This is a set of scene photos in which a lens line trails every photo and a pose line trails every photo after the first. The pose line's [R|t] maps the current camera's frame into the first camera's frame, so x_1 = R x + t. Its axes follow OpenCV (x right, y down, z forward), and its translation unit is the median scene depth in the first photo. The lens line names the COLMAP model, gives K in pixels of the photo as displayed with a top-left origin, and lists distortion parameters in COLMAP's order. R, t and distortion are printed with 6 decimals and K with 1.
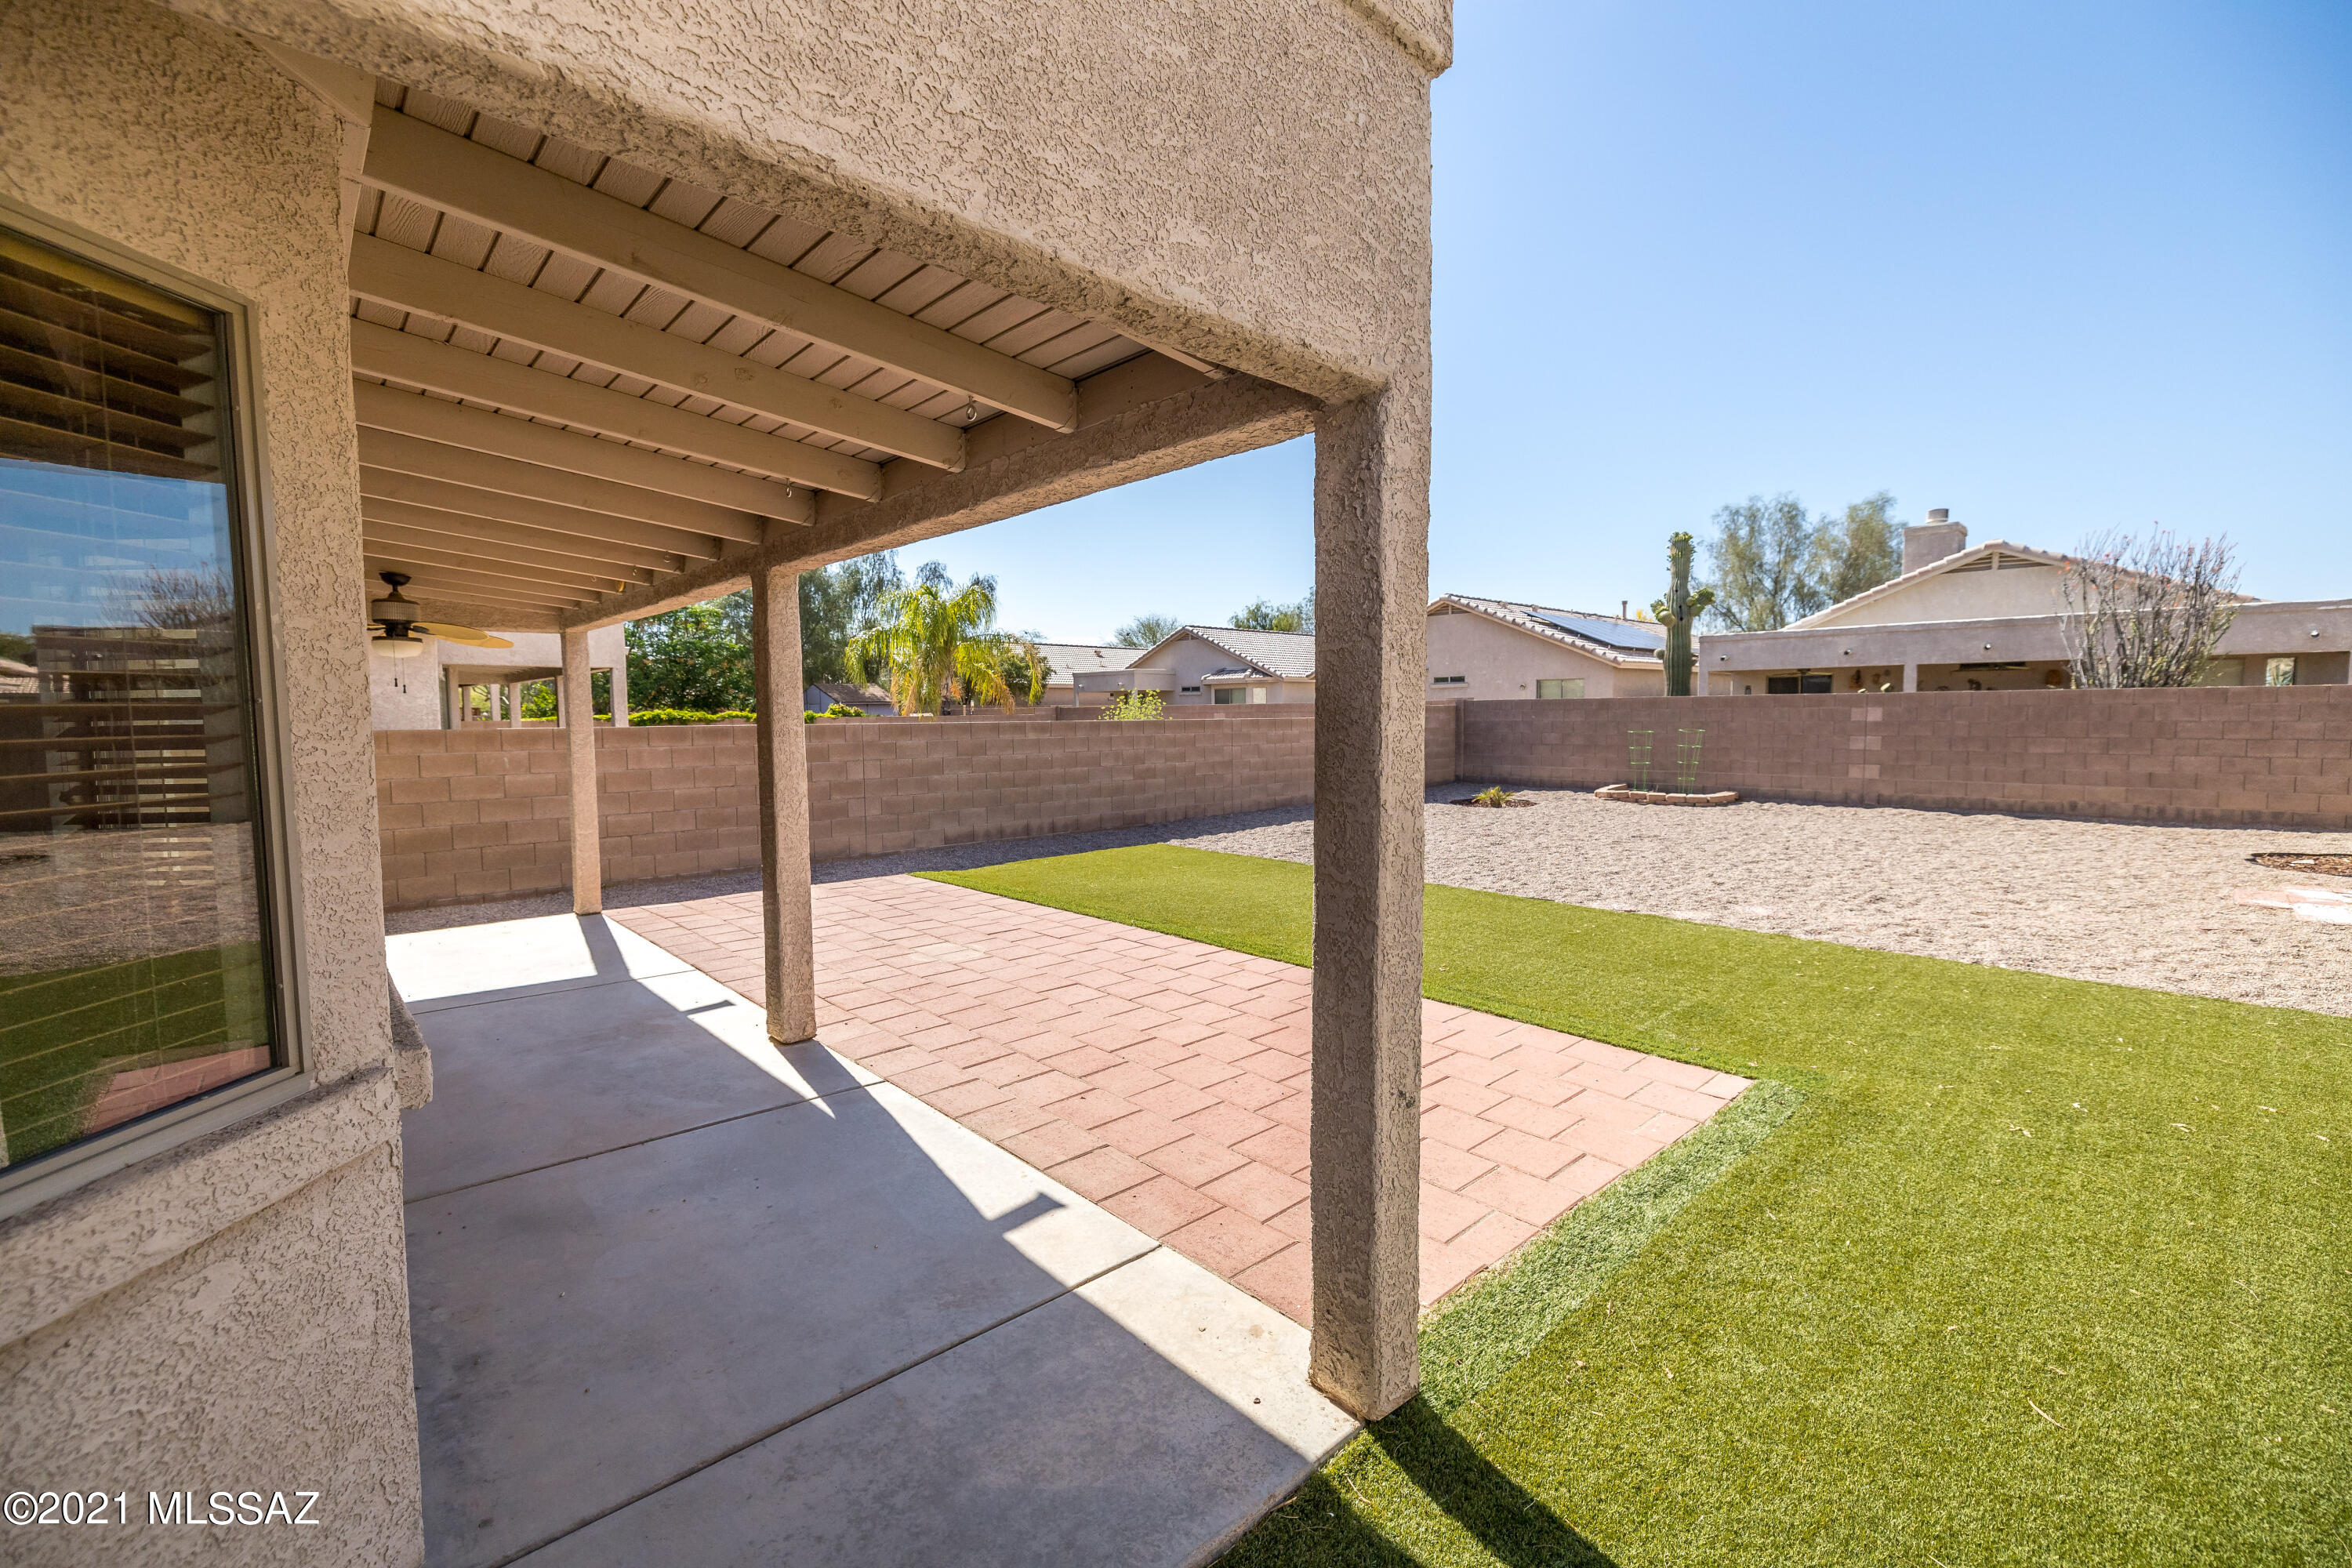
lens RADIAL K [[990.7, 0, 1170.1], [0, 990.7, 777.0], [0, 0, 1]] dist [-0.000466, -0.000085]
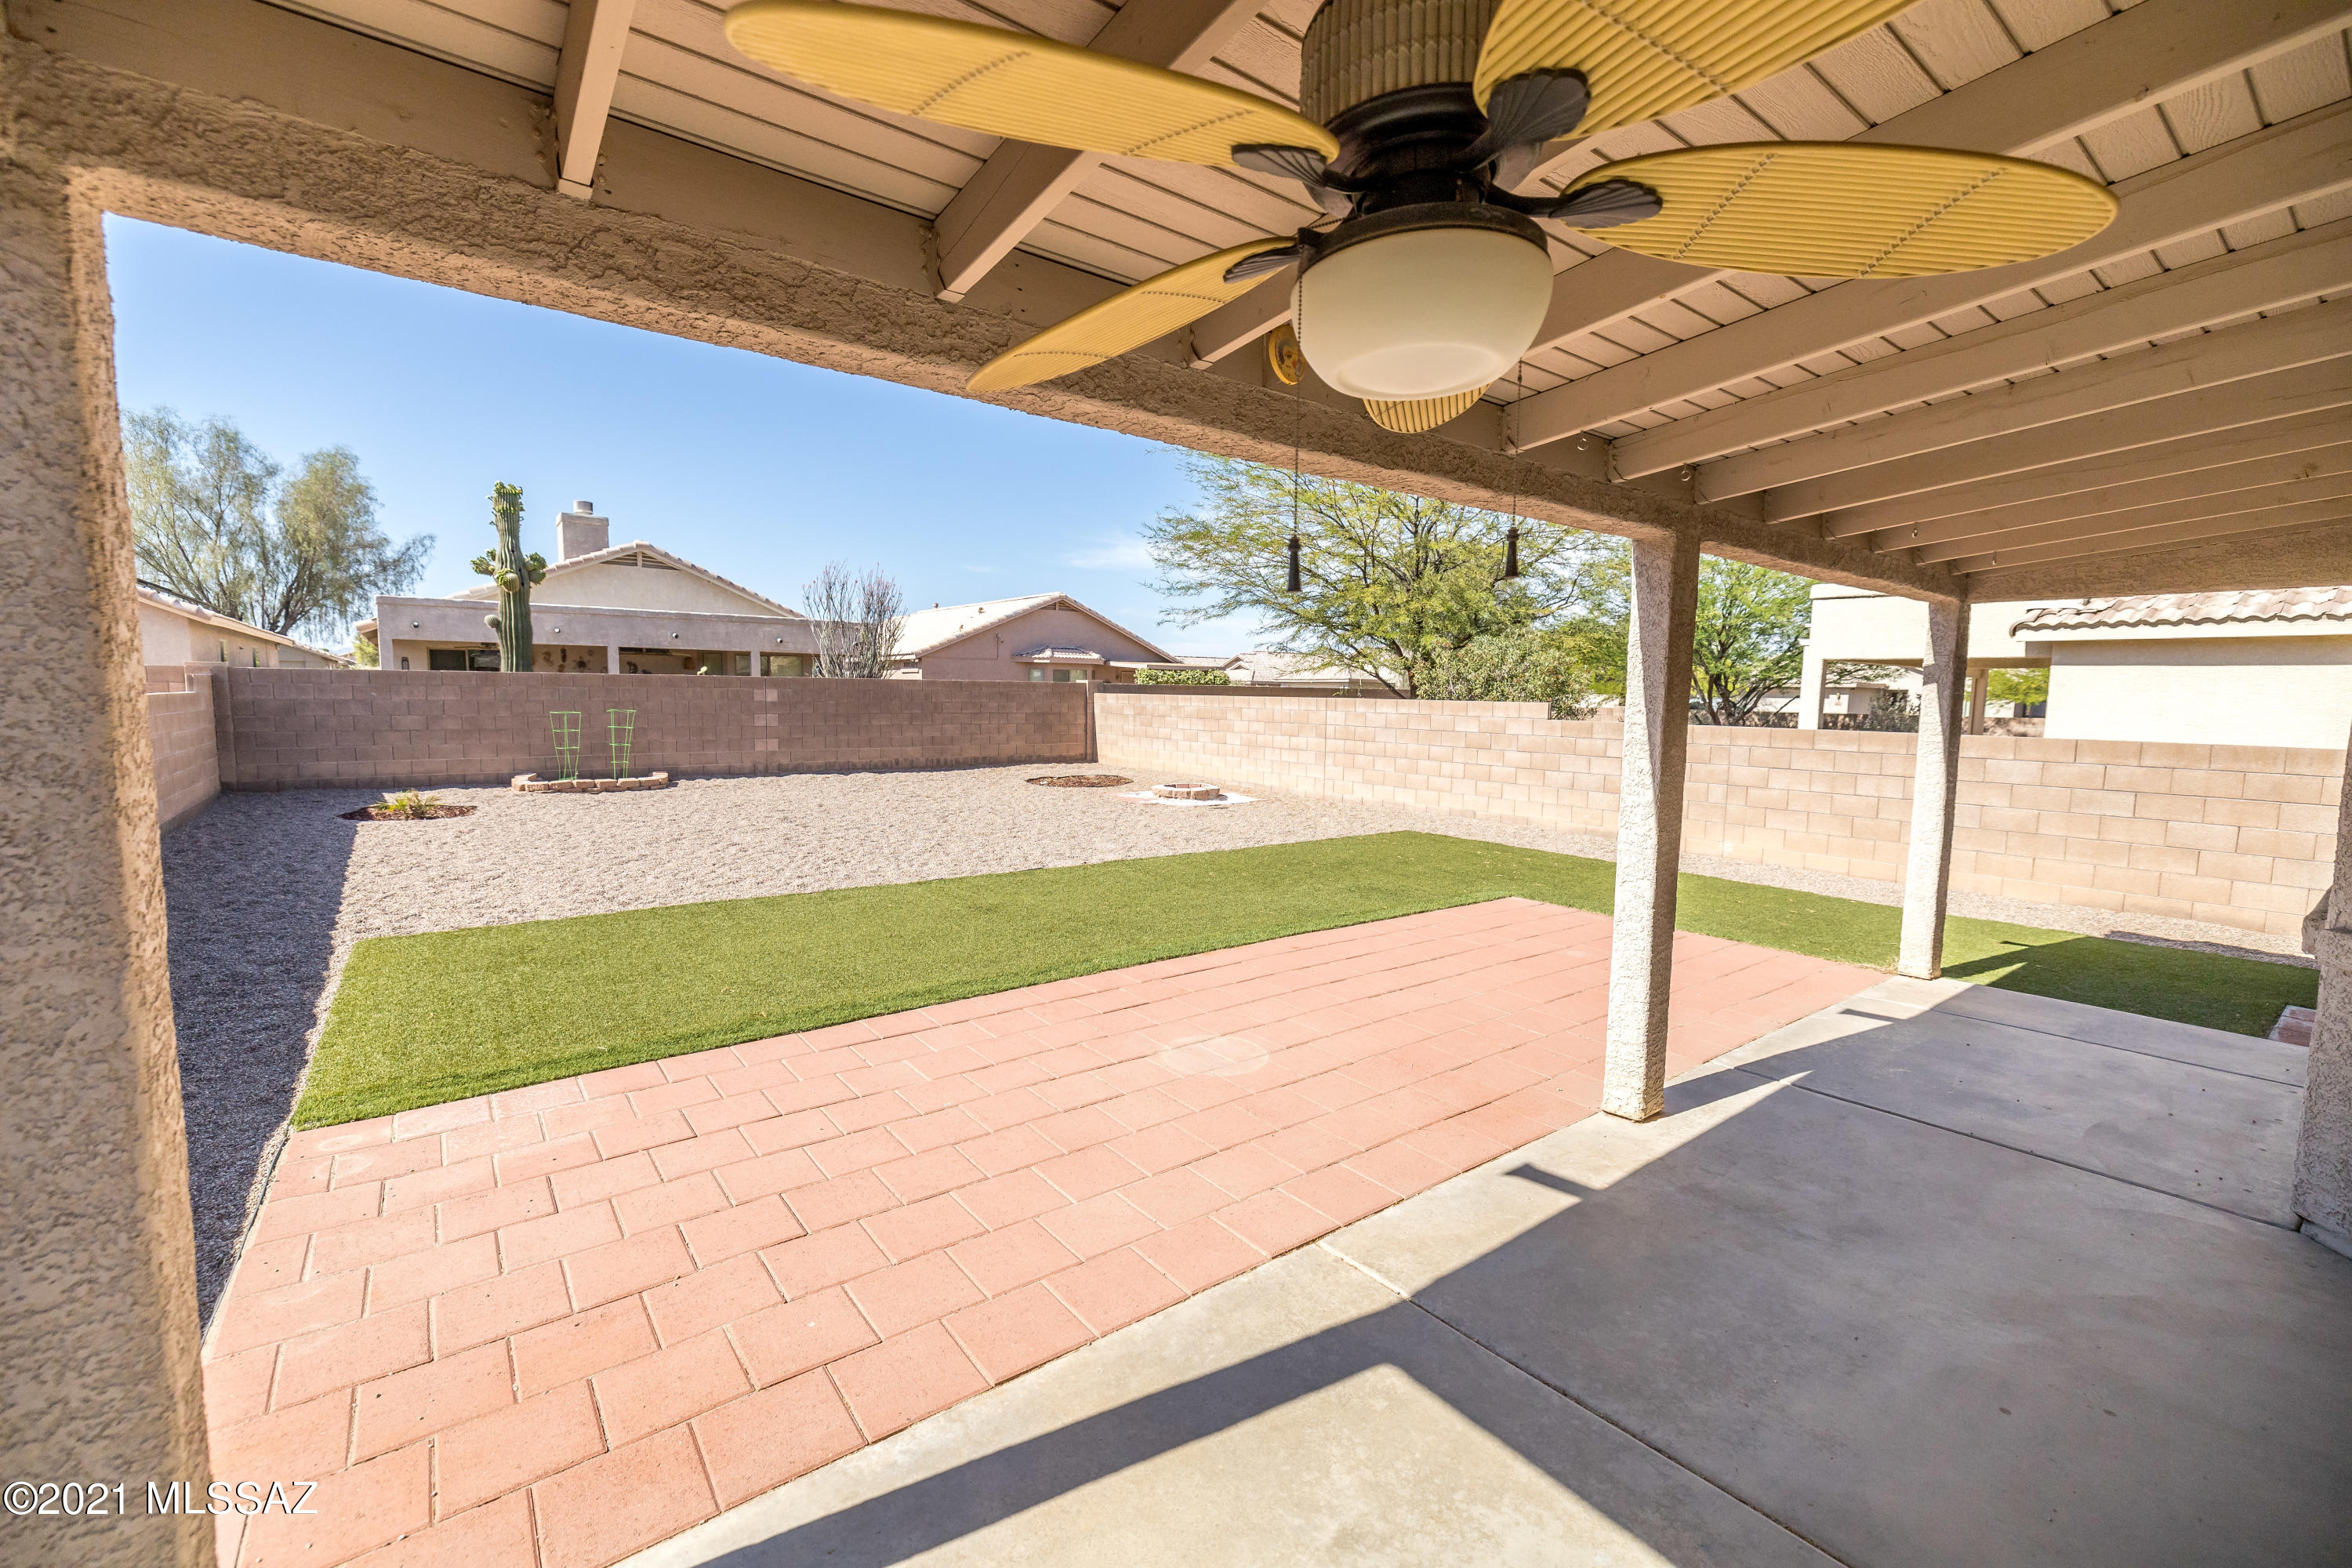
lens RADIAL K [[990.7, 0, 1170.1], [0, 990.7, 777.0], [0, 0, 1]] dist [-0.000466, -0.000085]
pose [[0.080143, -0.077211, 0.993788, -0.380025], [0.049561, 0.996071, 0.073391, -0.027880], [-0.995550, 0.043372, 0.083655, 0.410912]]
